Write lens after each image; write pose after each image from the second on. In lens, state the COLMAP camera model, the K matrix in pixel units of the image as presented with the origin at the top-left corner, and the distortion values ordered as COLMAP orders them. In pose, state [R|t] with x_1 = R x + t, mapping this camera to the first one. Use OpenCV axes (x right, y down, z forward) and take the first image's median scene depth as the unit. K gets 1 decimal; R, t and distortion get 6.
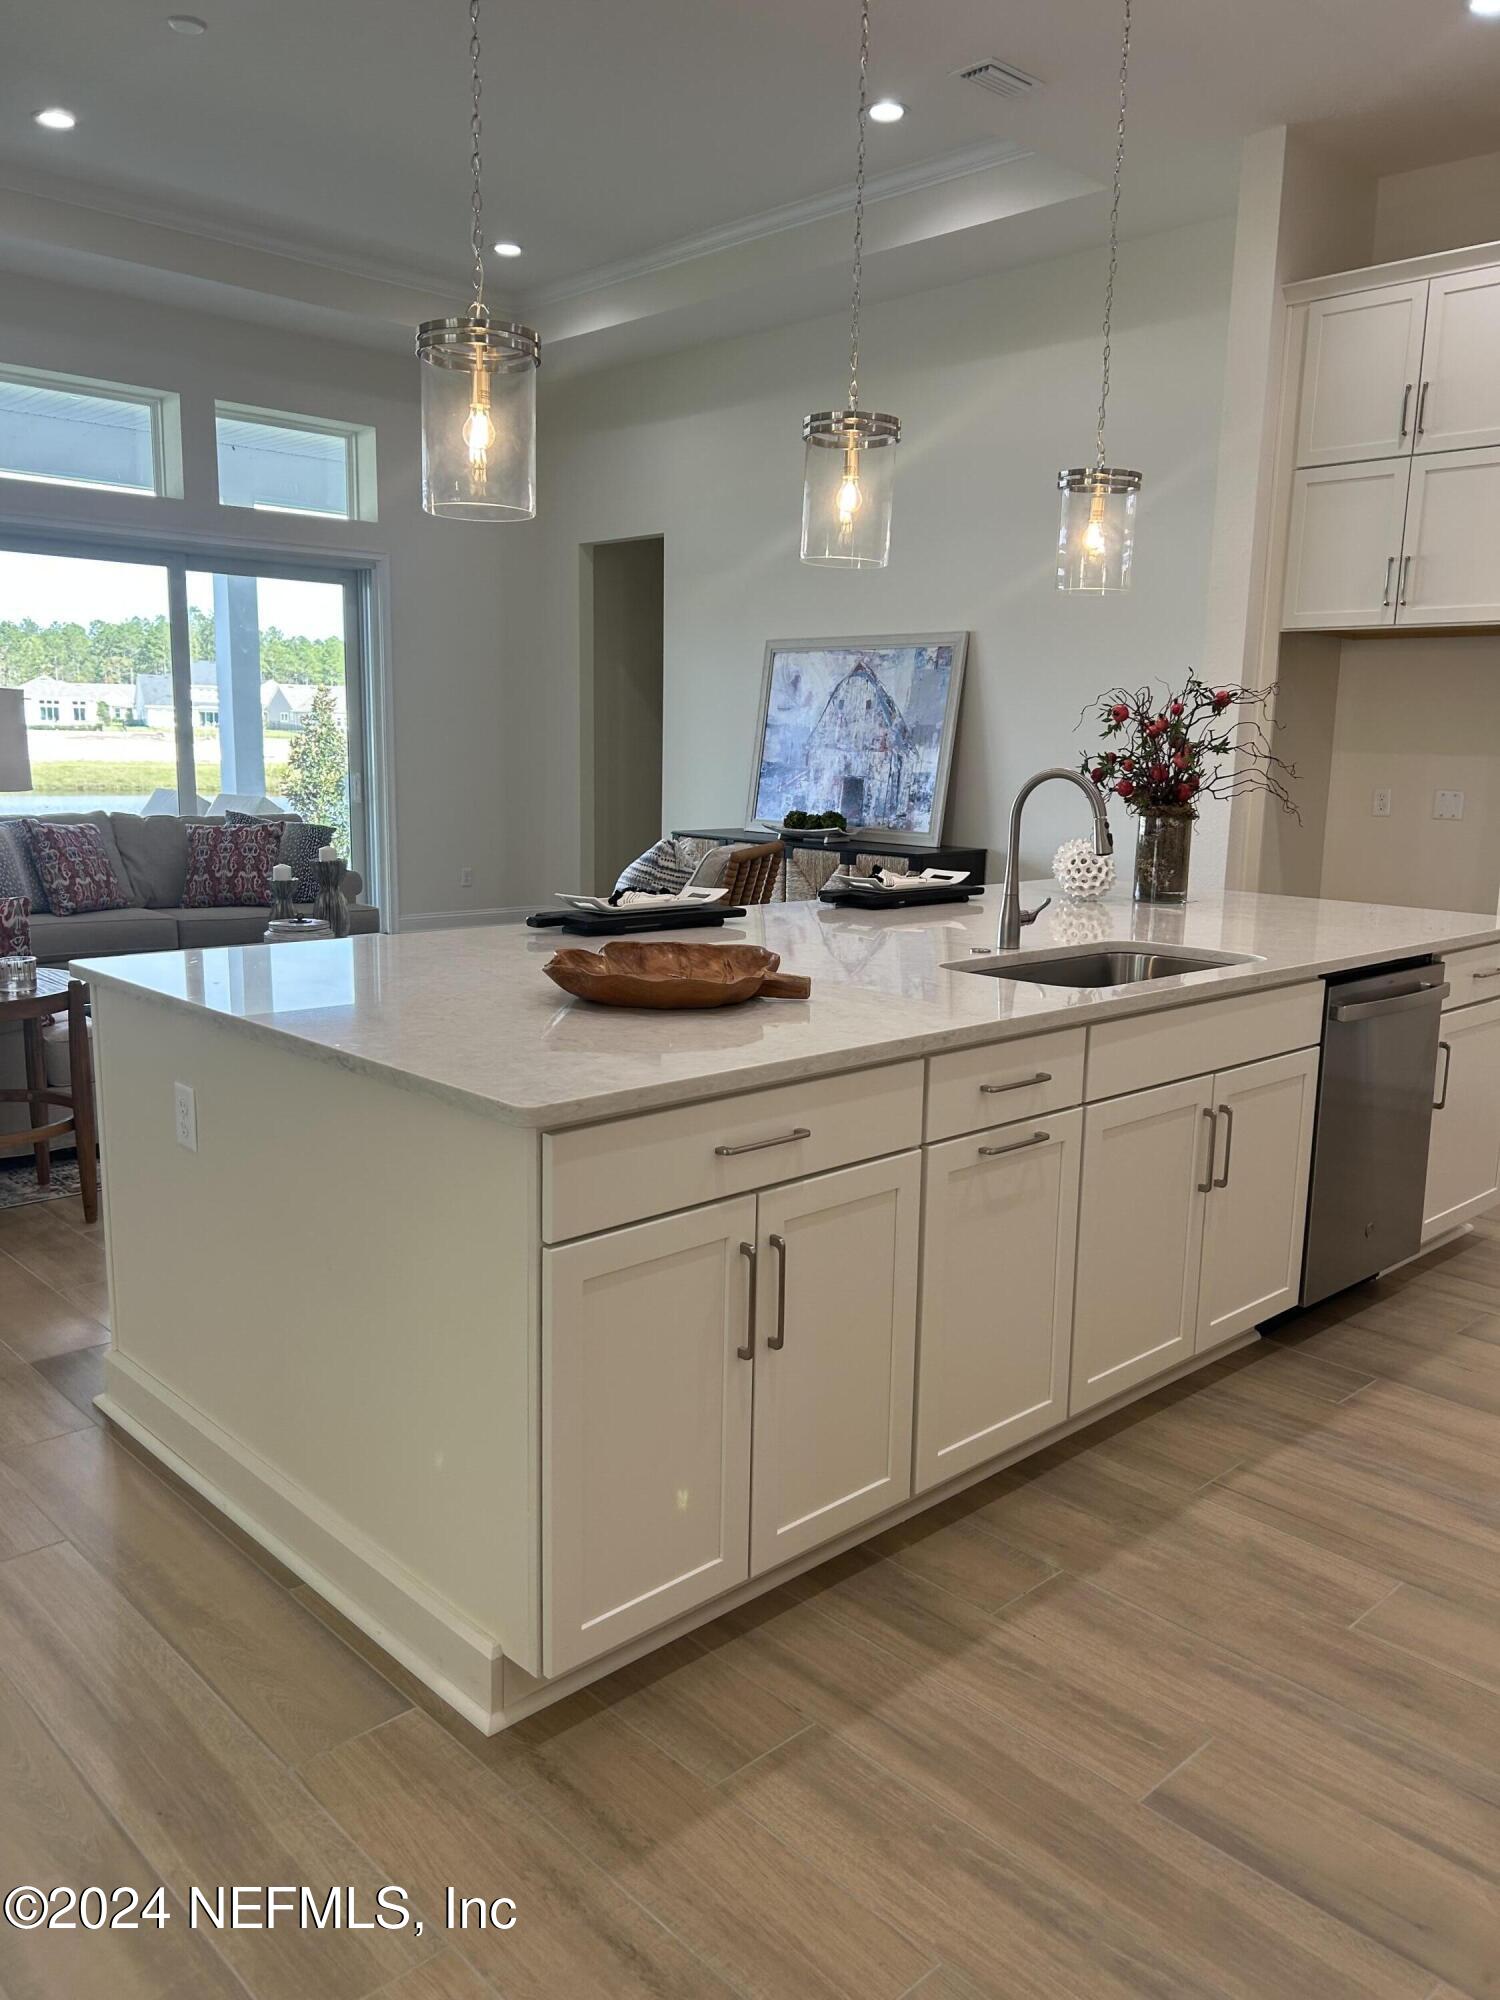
lens RADIAL K [[1504.8, 0, 757.1], [0, 1504.8, 1000.4], [0, 0, 1]] dist [0.012837, -0.020399]
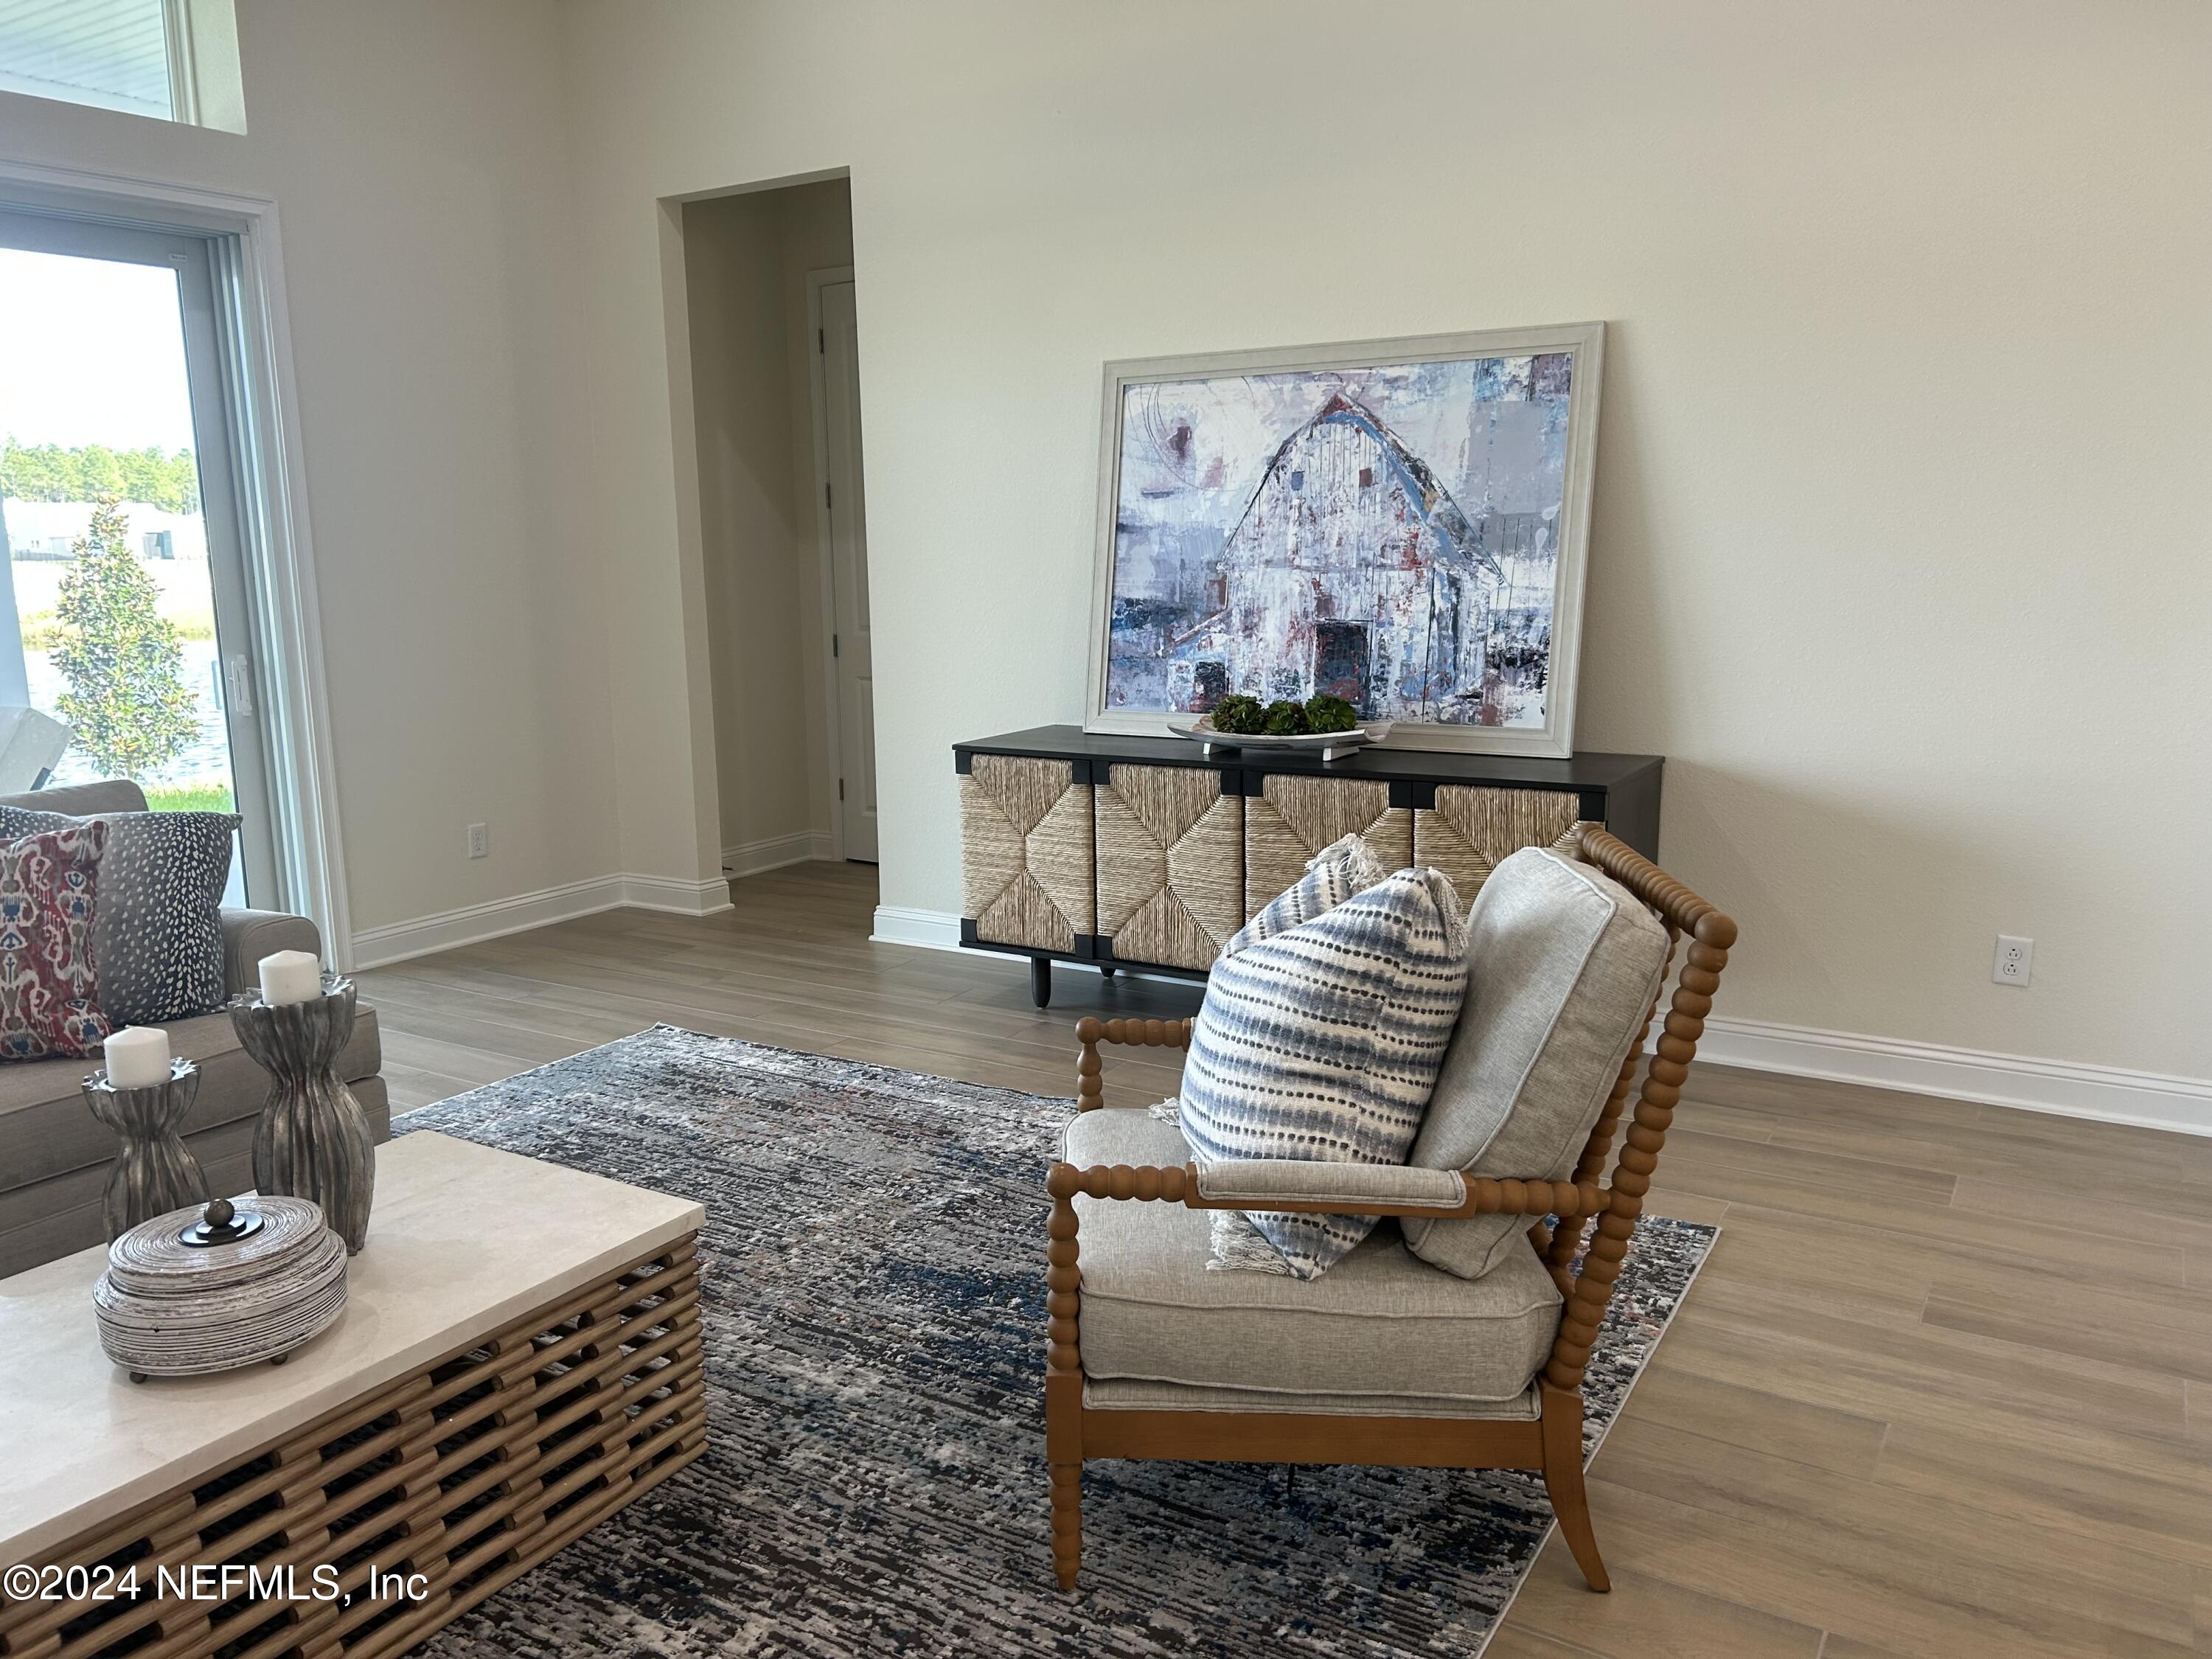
lens RADIAL K [[1664.3, 0, 1100.7], [0, 1664.3, 832.7], [0, 0, 1]] dist [0.012837, -0.020399]
pose [[0.964994, -0.082455, 0.248974, -0.160305], [0.081860, 0.996562, 0.012759, -0.092251], [-0.249170, 0.008068, 0.968426, 0.481898]]
